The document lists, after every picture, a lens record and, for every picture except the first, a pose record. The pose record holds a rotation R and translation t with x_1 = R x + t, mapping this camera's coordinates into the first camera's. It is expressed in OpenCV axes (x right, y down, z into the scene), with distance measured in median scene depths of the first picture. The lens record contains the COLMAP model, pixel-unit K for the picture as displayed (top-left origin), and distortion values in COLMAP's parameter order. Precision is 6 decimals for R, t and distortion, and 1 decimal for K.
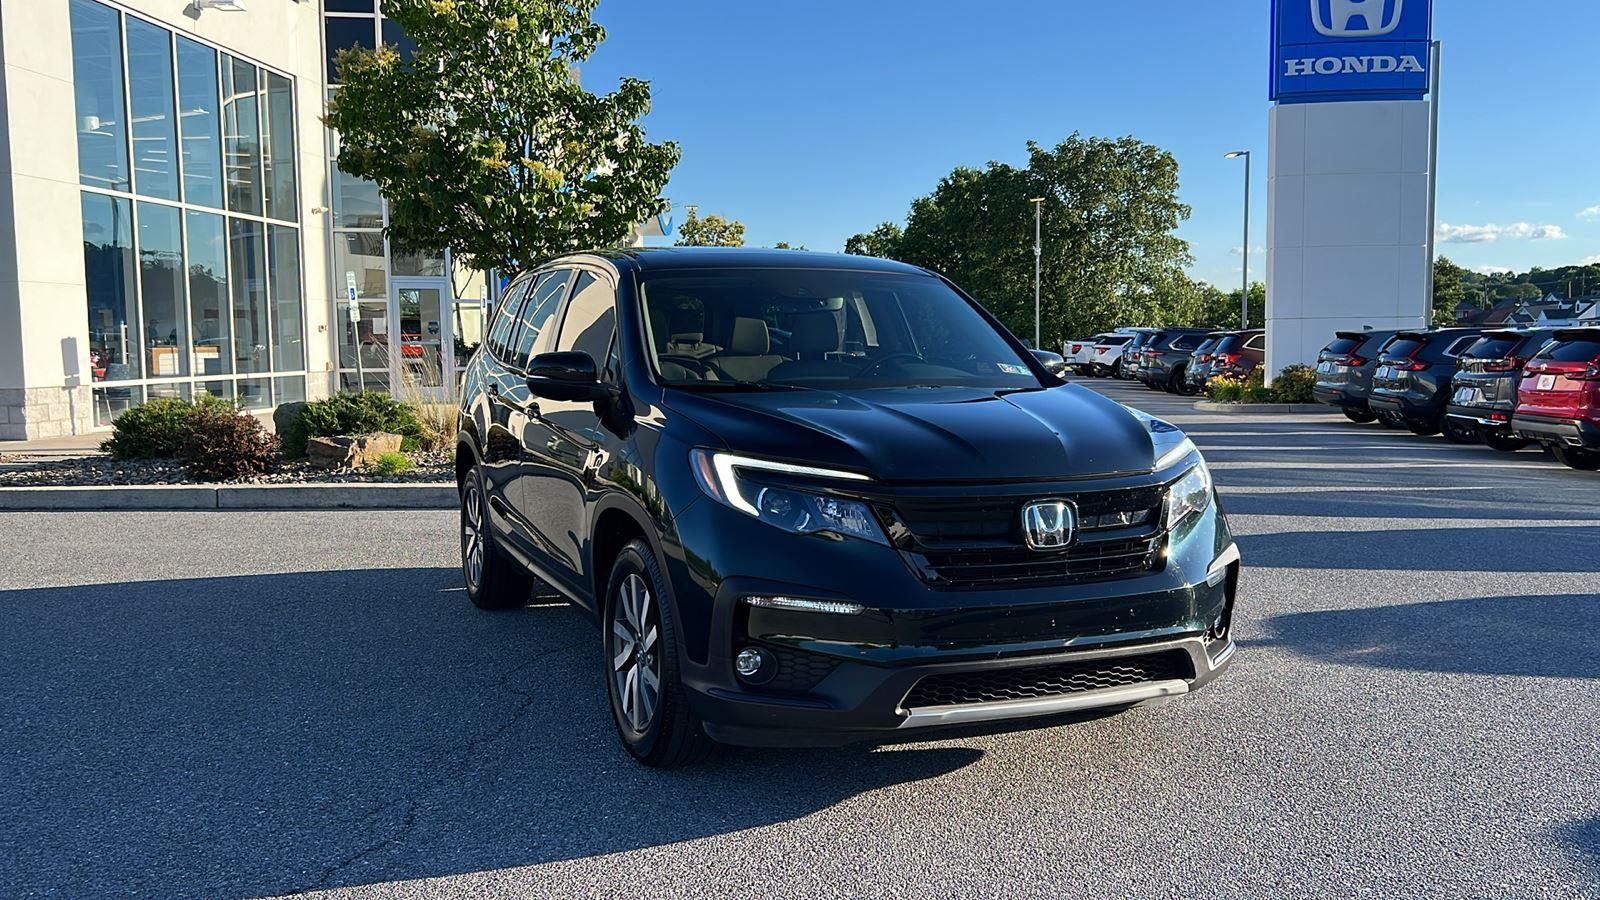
lens RADIAL K [[1375.0, 0, 794.6], [0, 1375.0, 455.3], [0, 0, 1]] dist [0.041734, -0.072792]
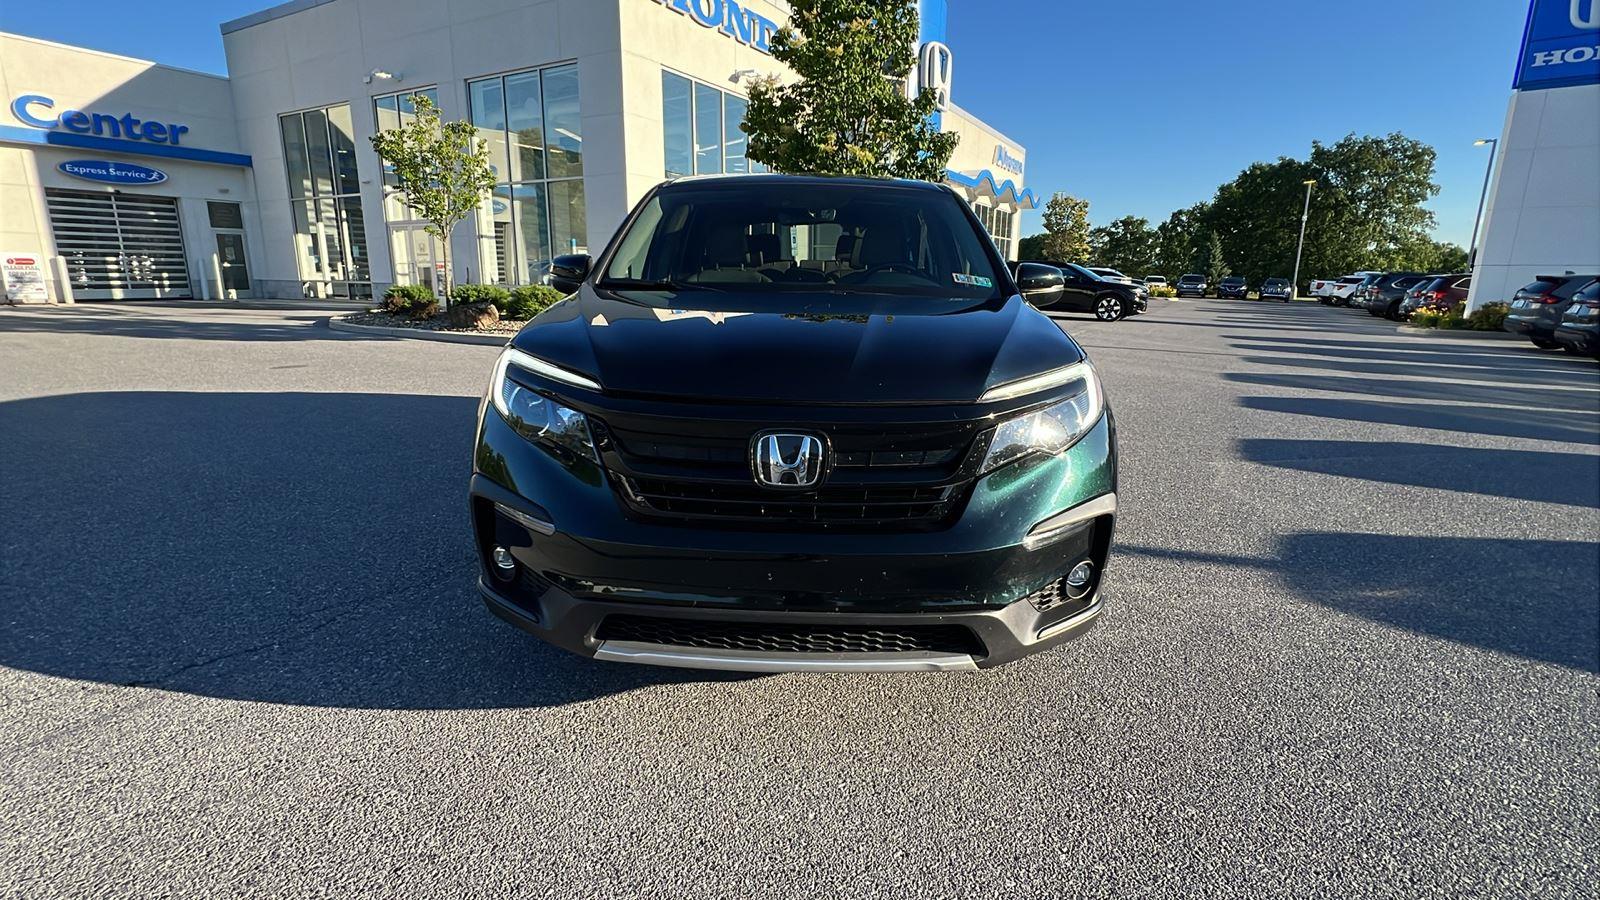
lens RADIAL K [[730.5, 0, 795.5], [0, 730.5, 446.9], [0, 0, 1]] dist [-0.006593, 0.000989]
pose [[0.908251, 0.115584, -0.402145, 0.117127], [-0.054348, 0.985536, 0.160516, -0.009079], [0.414881, -0.123934, 0.901396, 0.192806]]
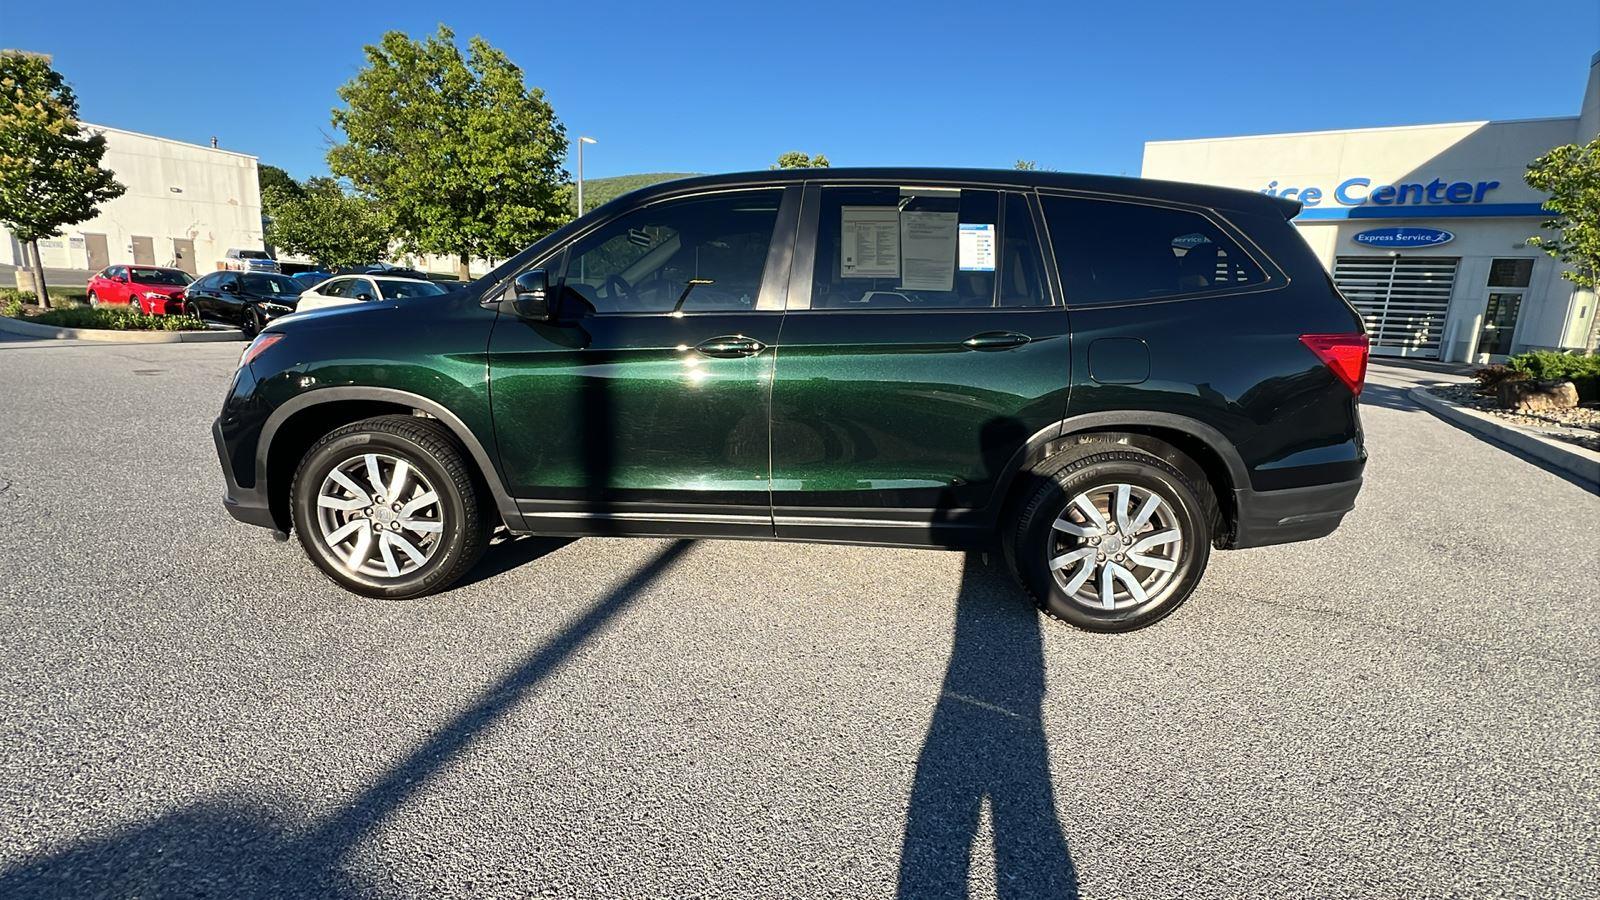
lens RADIAL K [[730.5, 0, 805.6], [0, 730.5, 436.4], [0, 0, 1]] dist [-0.006593, 0.000989]
pose [[-0.461674, 0.153863, -0.873604, 0.237444], [-0.111651, 0.966930, 0.229305, -0.055589], [0.879995, 0.203403, -0.429227, 0.723257]]
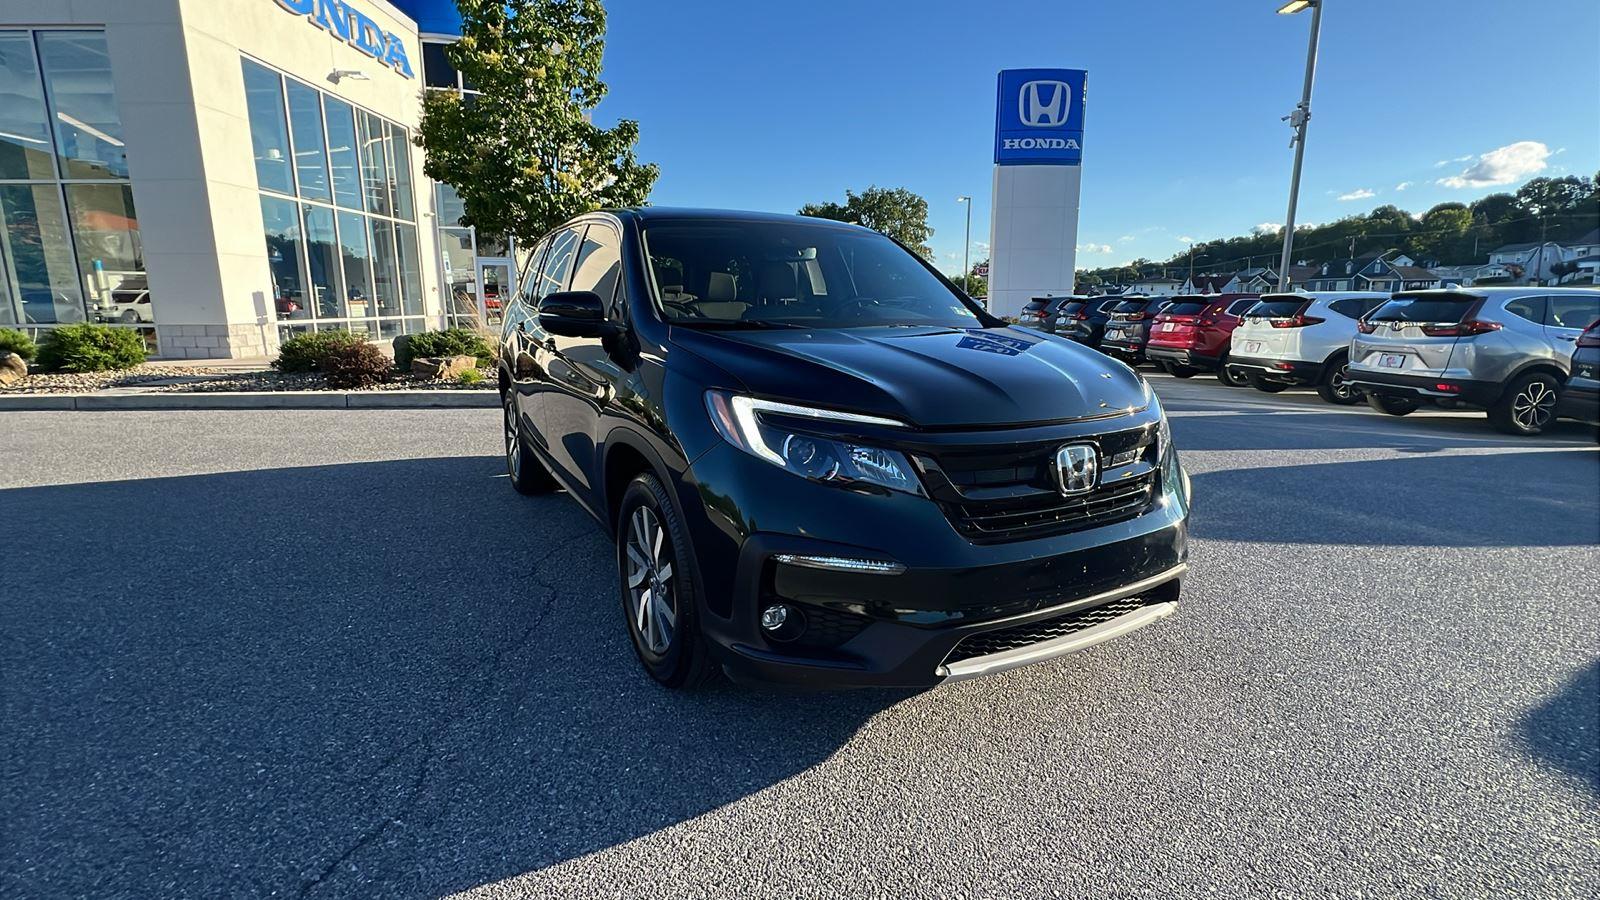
lens RADIAL K [[730.5, 0, 791.9], [0, 730.5, 445.5], [0, 0, 1]] dist [-0.006593, 0.000989]
pose [[0.994752, -0.010062, 0.101820, -0.022723], [-0.001289, 0.993841, 0.110811, -0.007517], [-0.102308, -0.110361, 0.988612, 0.161318]]
